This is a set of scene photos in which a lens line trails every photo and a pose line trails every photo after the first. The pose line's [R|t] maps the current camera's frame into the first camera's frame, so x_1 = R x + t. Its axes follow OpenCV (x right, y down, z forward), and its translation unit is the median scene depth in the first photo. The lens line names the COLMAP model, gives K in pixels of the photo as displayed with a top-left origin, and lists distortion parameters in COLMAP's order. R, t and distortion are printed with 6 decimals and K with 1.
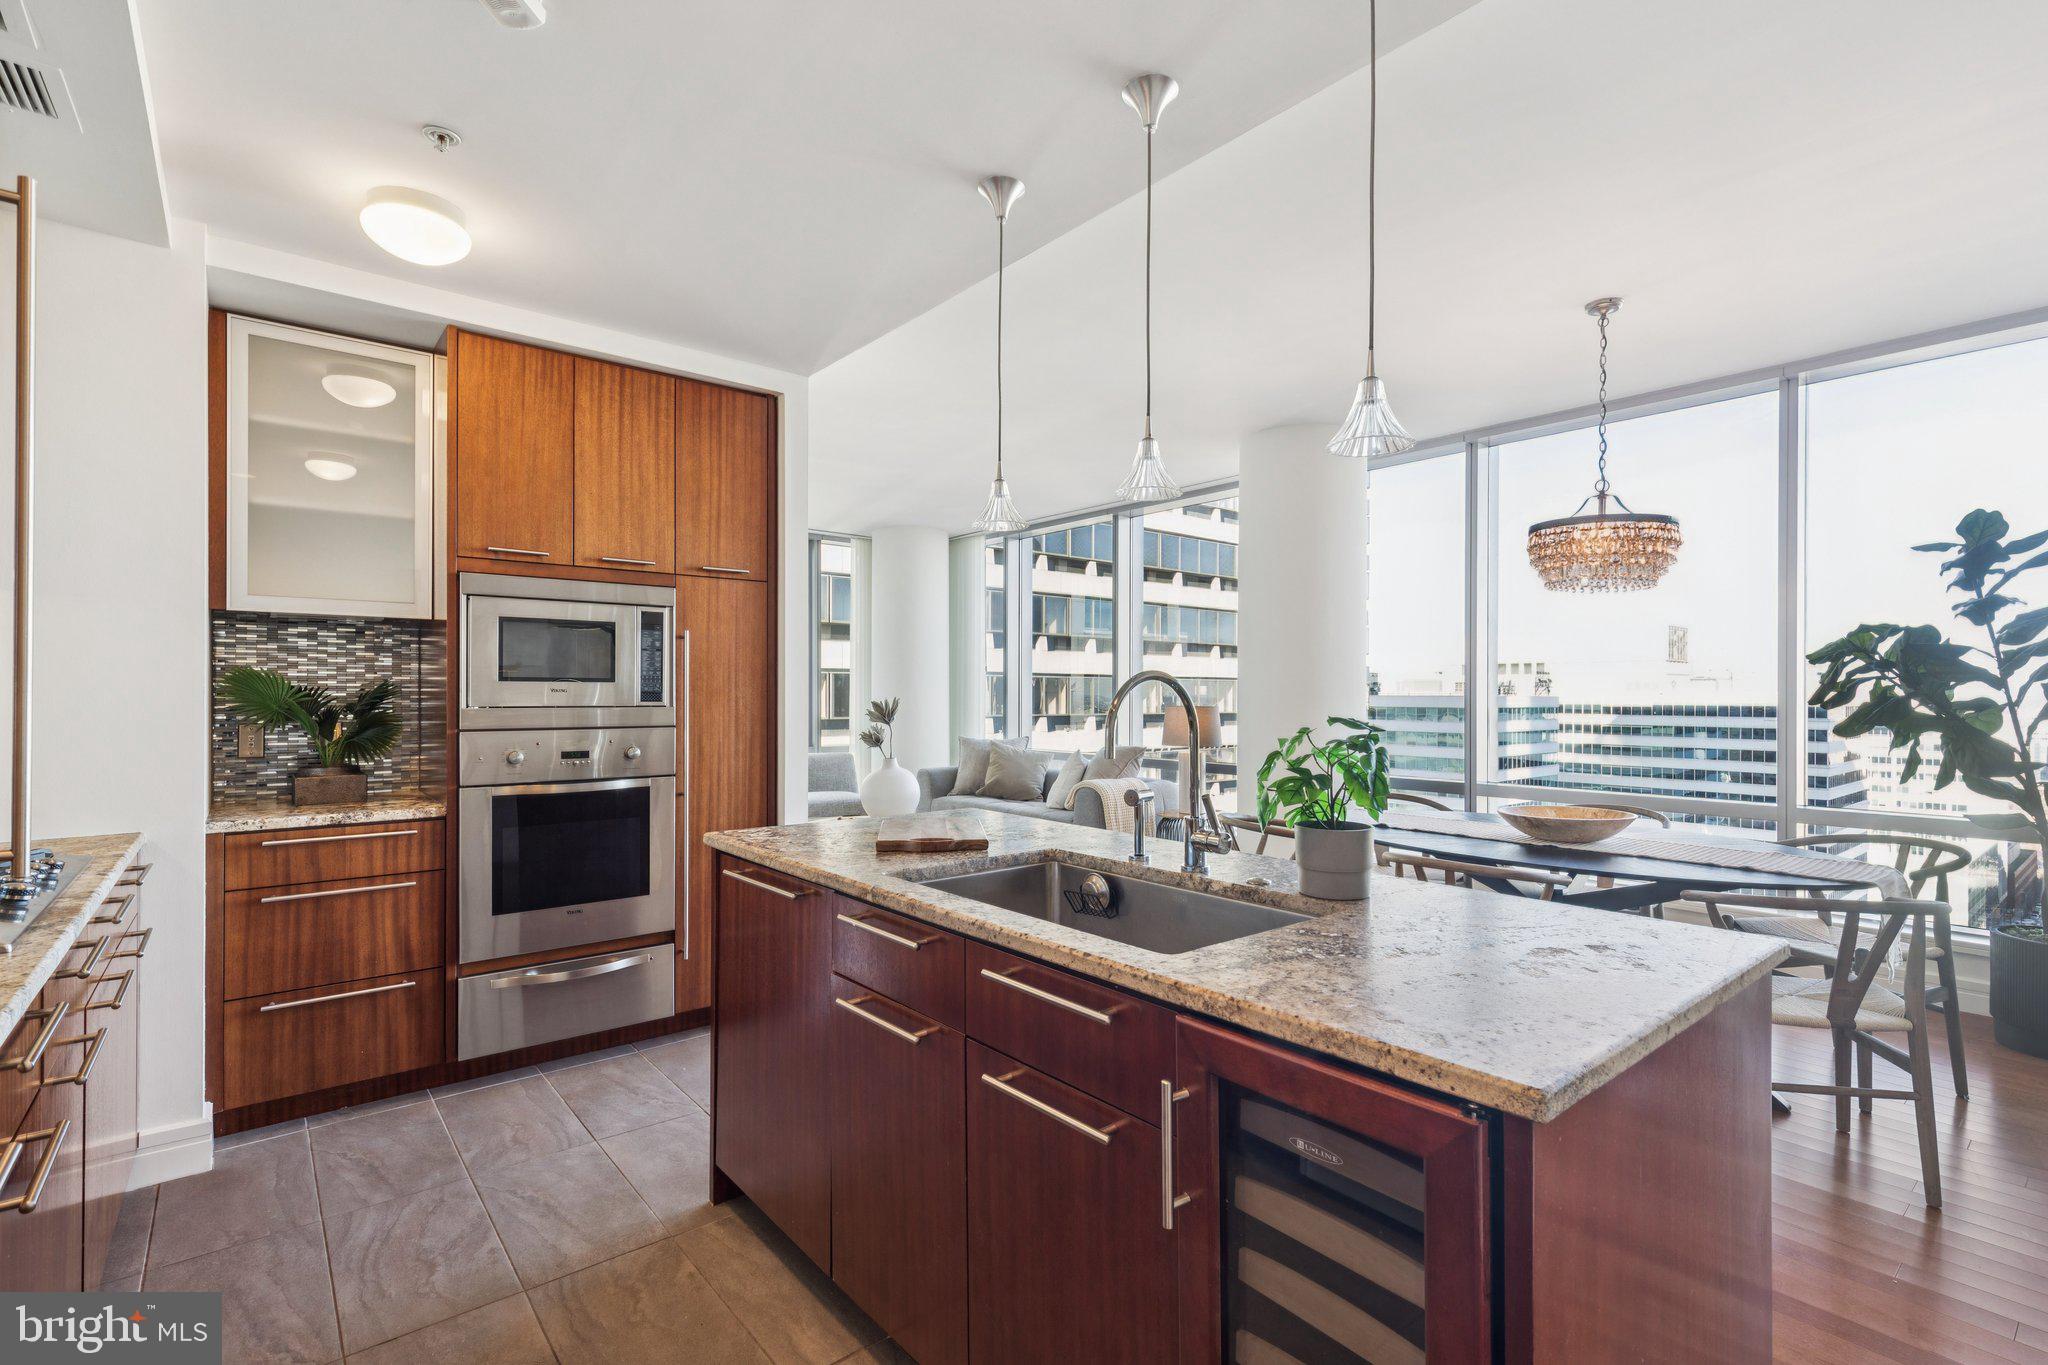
lens RADIAL K [[971.1, 0, 1020.9], [0, 971.1, 693.5], [0, 0, 1]] dist [0.011979, -0.000750]
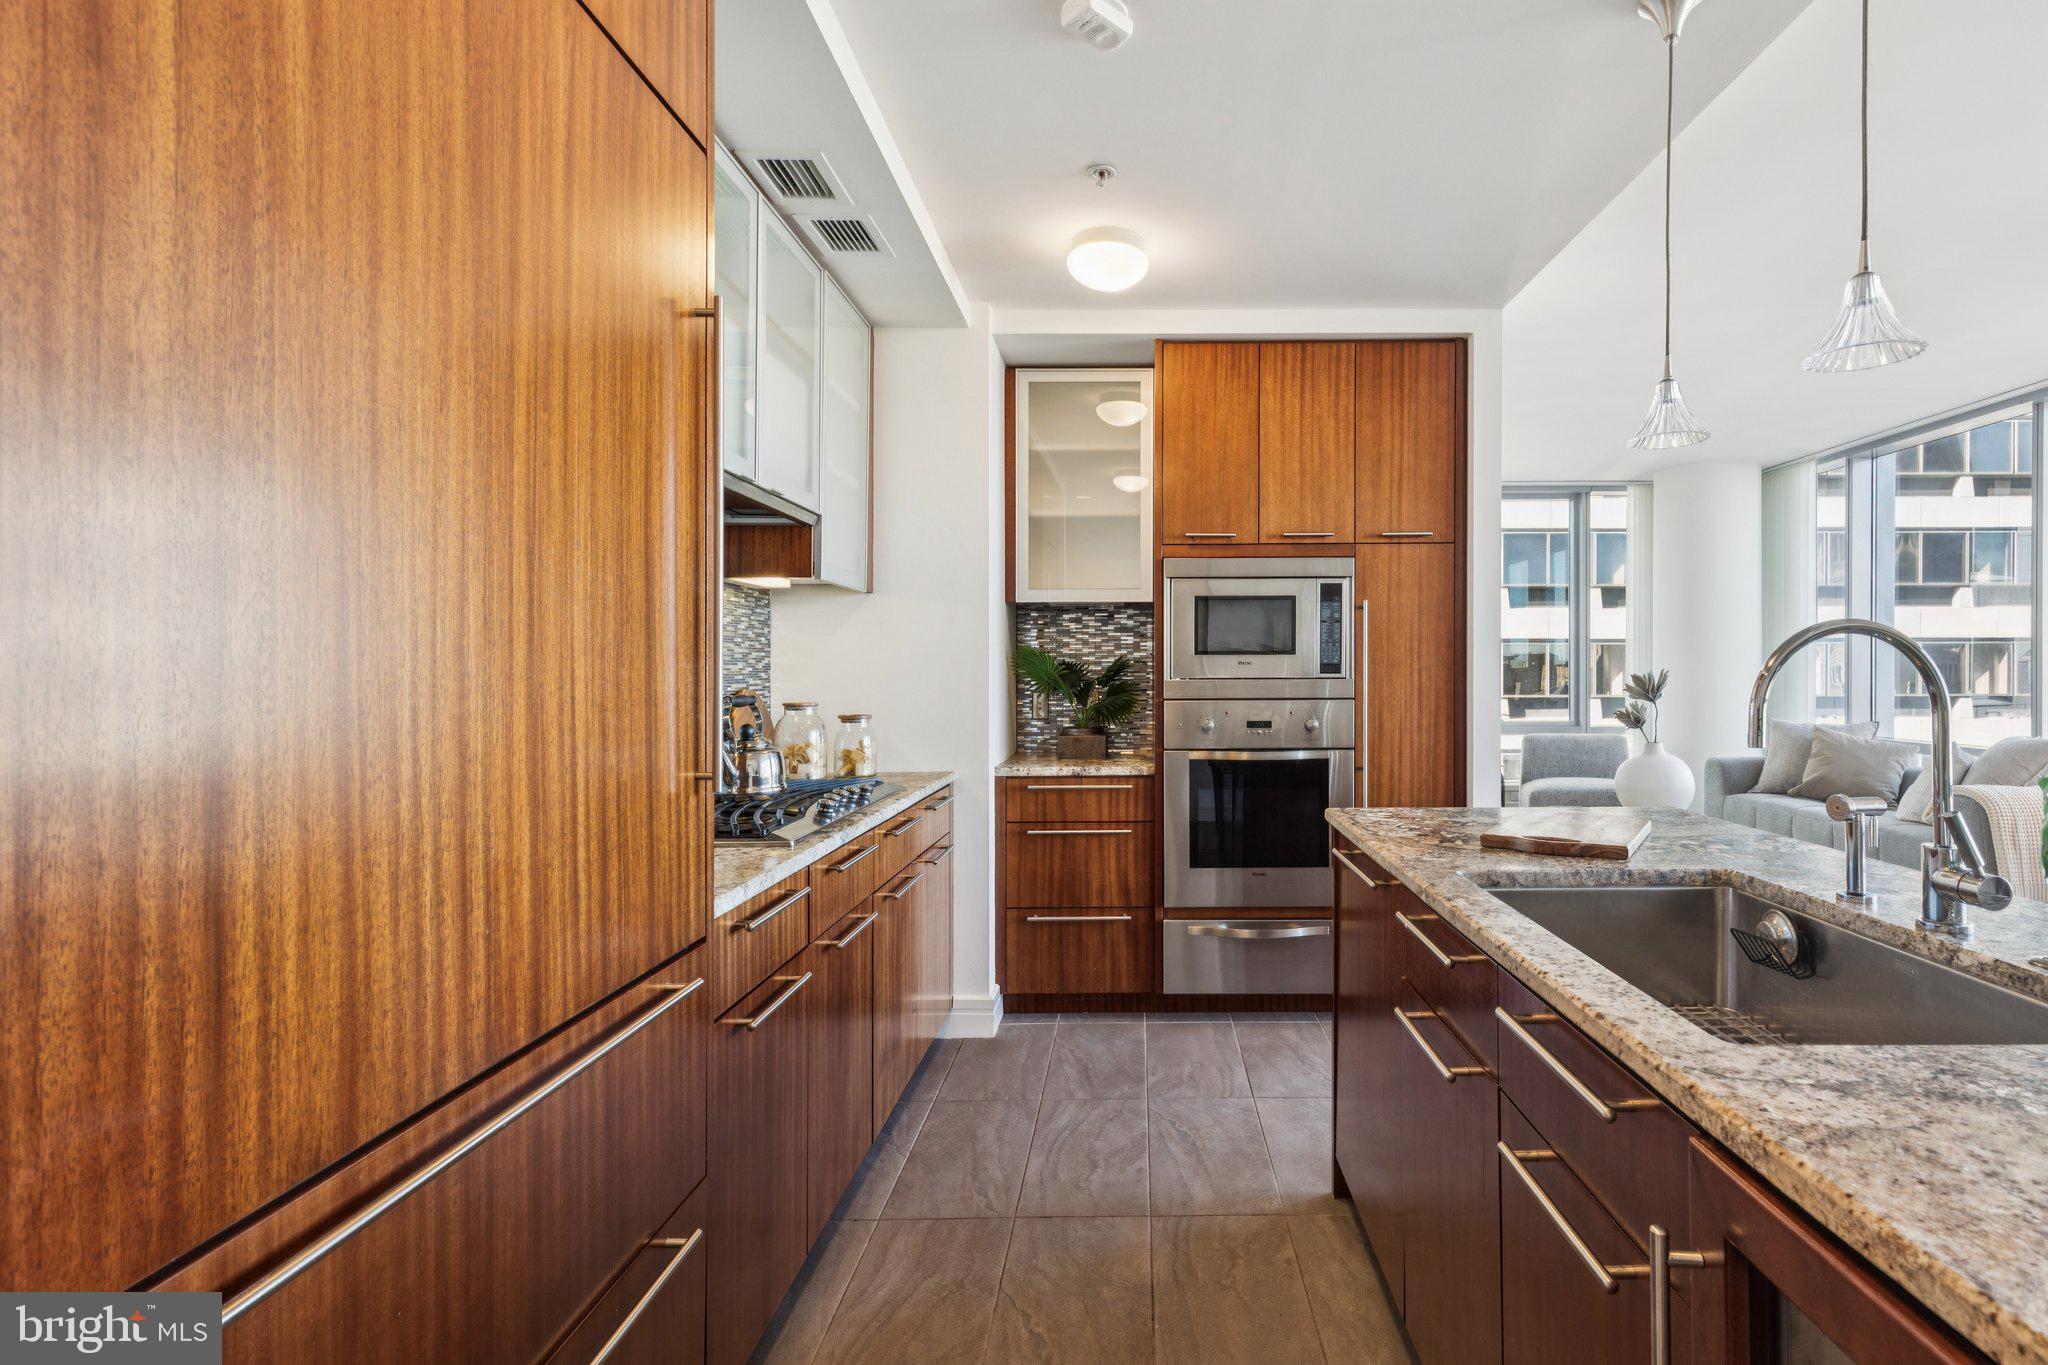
lens RADIAL K [[991.6, 0, 1115.6], [0, 991.6, 674.3], [0, 0, 1]] dist [0.013522, -0.001358]
pose [[0.767815, -0.002290, -0.640668, 0.110502], [0.005573, 0.999980, 0.003104, 0.005219], [0.640648, -0.005953, 0.767812, 0.086815]]
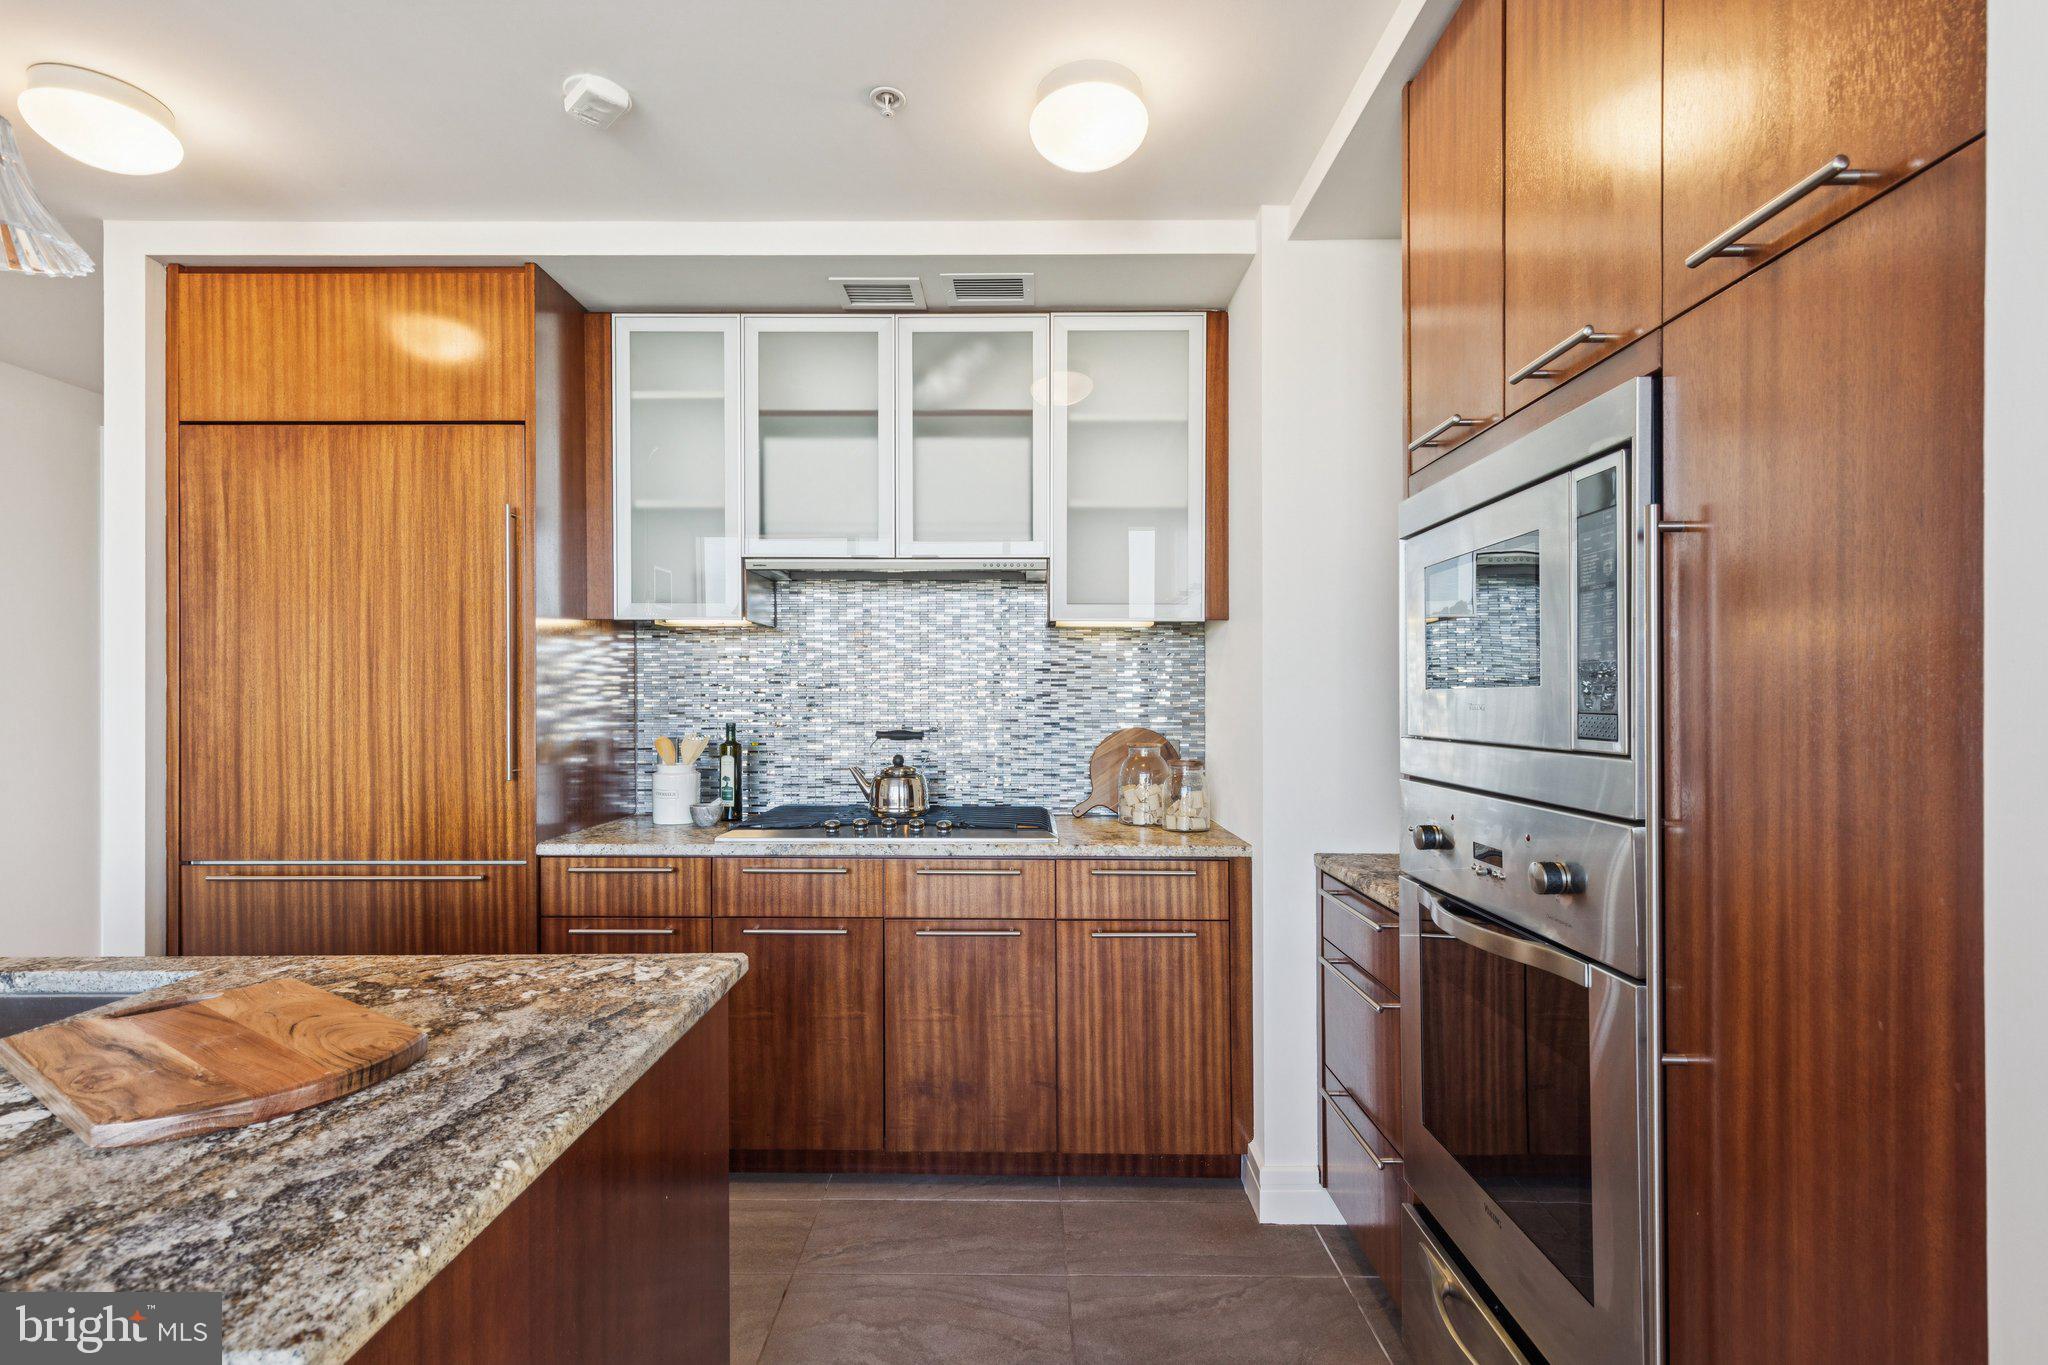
lens RADIAL K [[918.2, 0, 1025.7], [0, 918.2, 701.4], [0, 0, 1]] dist [0.002227, 0.000041]
pose [[-0.636260, -0.002897, -0.771469, -0.009678], [-0.001352, 0.999996, -0.002641, -0.004083], [0.771474, -0.000637, -0.636261, 1.135600]]
